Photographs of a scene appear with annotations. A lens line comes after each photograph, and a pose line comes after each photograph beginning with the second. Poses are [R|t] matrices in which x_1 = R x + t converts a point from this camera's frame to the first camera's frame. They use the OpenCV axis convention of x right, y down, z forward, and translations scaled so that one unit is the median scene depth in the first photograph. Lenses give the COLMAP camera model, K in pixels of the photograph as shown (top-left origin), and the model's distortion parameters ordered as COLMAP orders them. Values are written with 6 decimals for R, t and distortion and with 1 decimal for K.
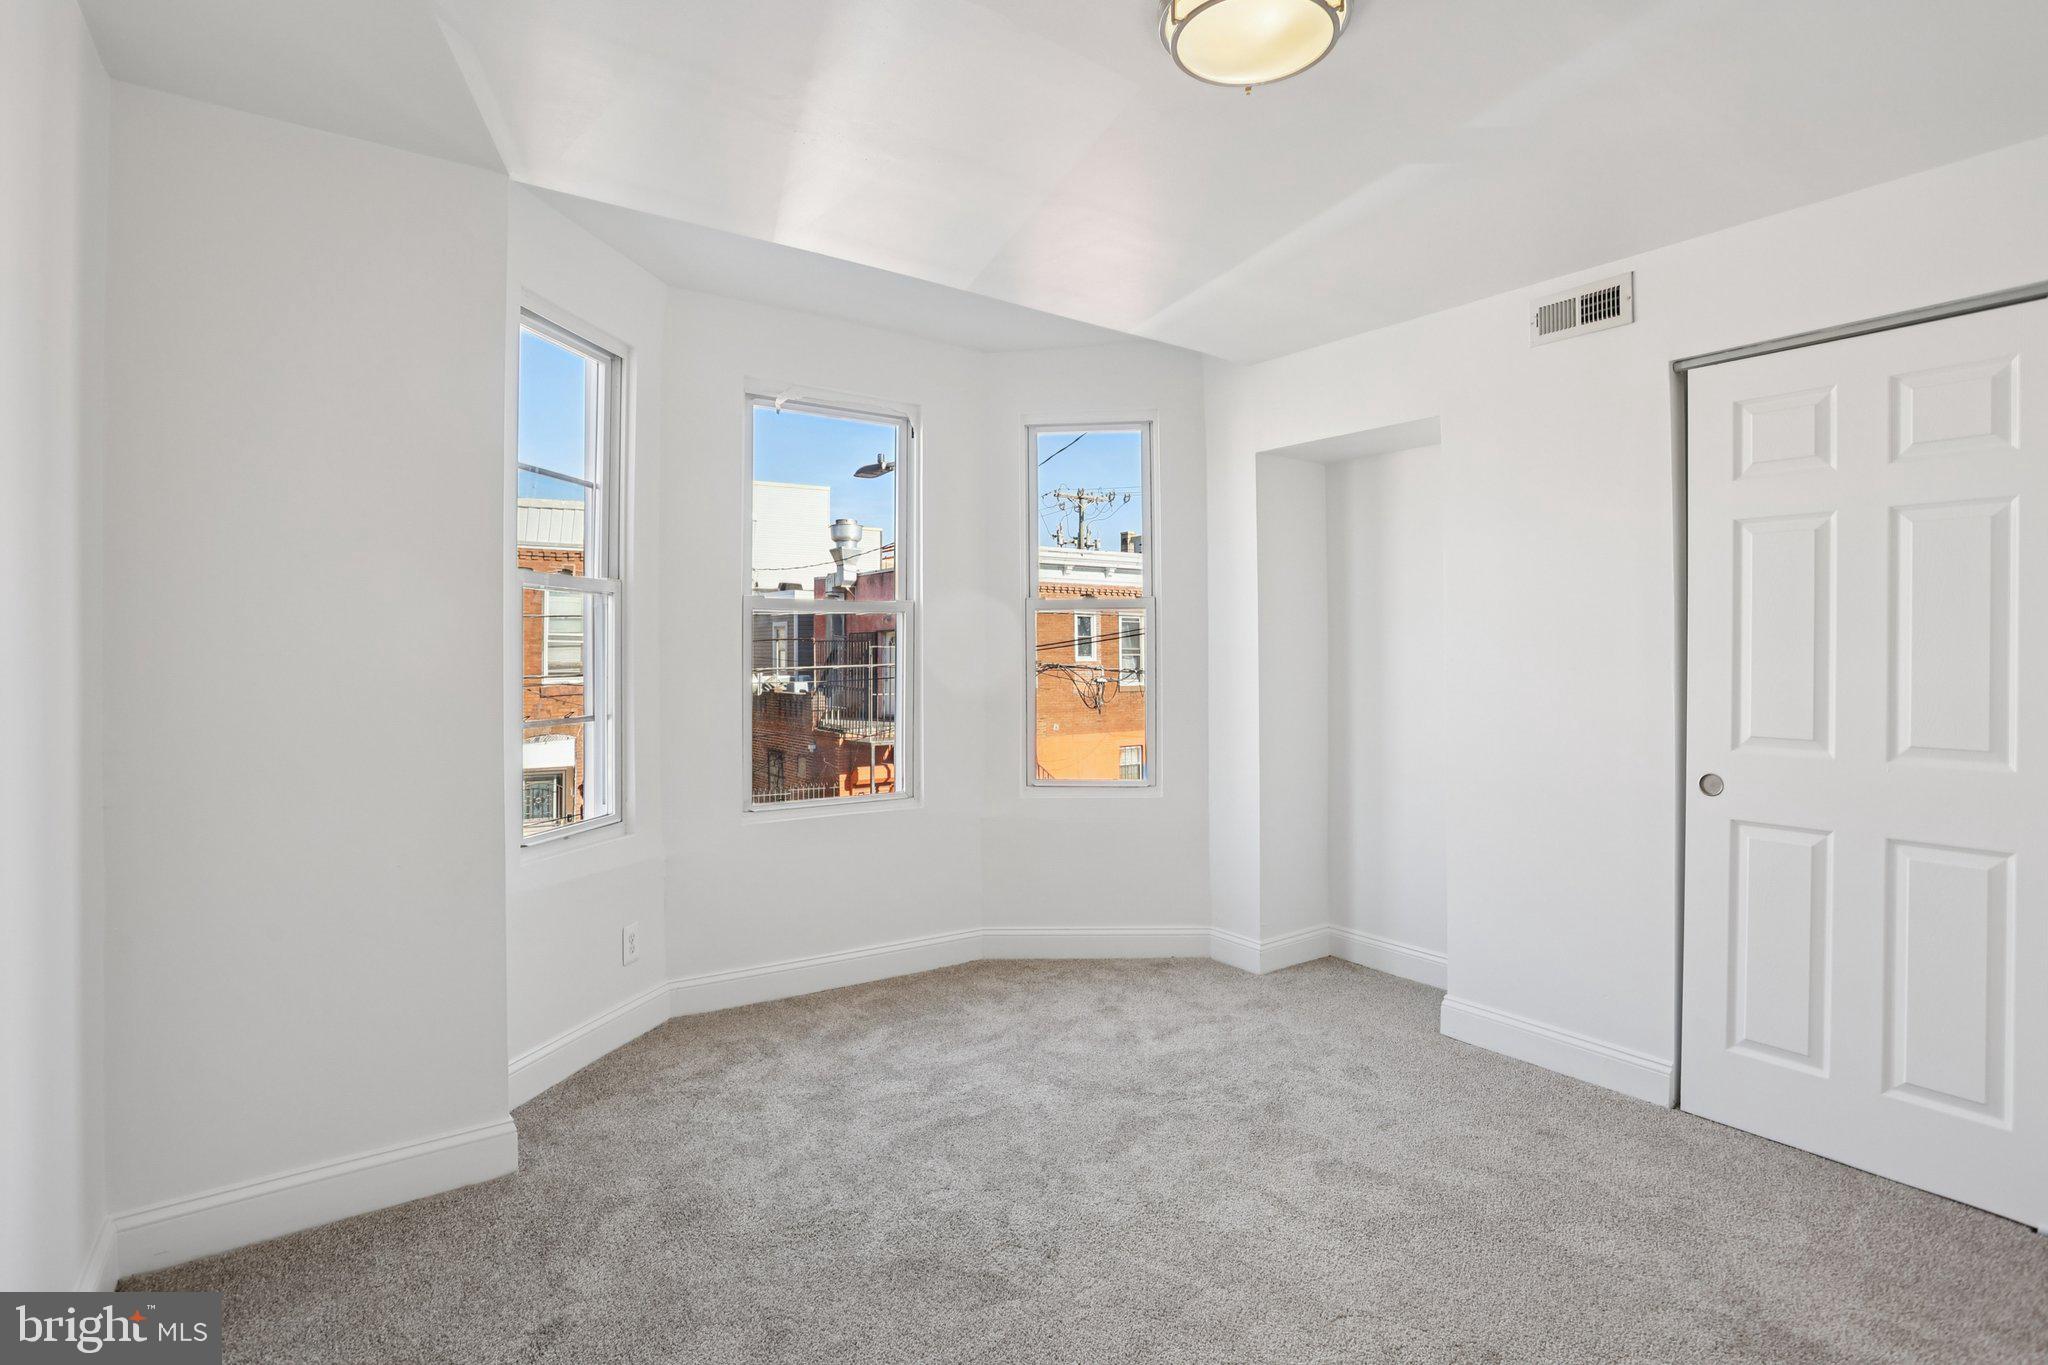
lens RADIAL K [[1017.3, 0, 1100.3], [0, 1017.3, 661.4], [0, 0, 1]] dist [-0.069794, 0.000136]
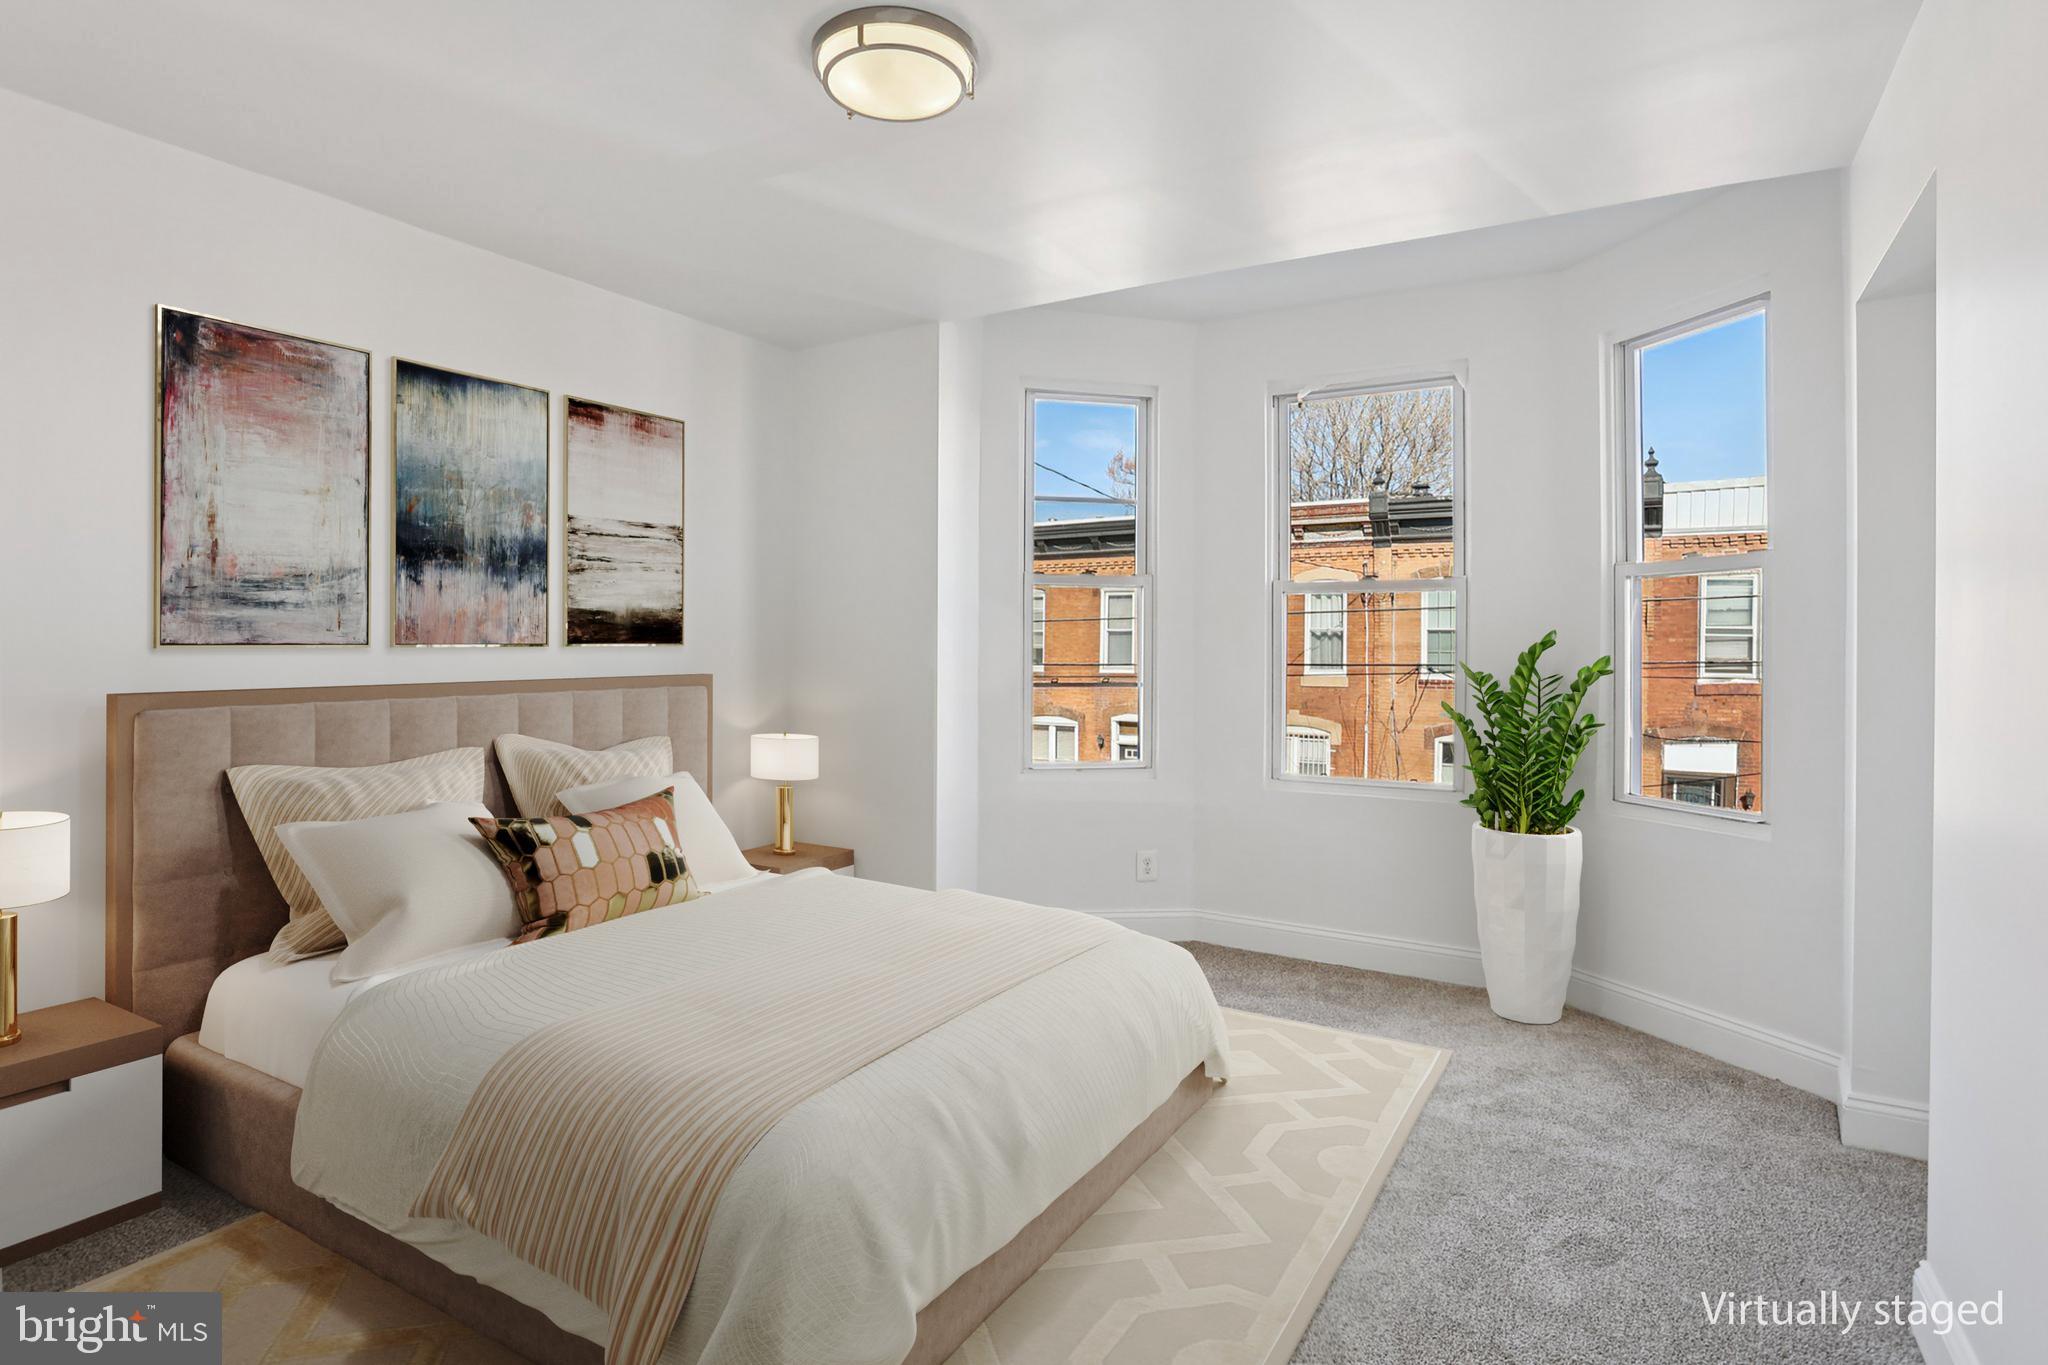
lens RADIAL K [[1065.0, 0, 1028.9], [0, 1065.0, 653.1], [0, 0, 1]] dist [-0.030634, 0.000640]
pose [[0.381404, 0.009014, -0.924364, 0.520397], [-0.014759, 0.999884, 0.003661, 0.010583], [0.924291, 0.012246, 0.381493, 0.260349]]
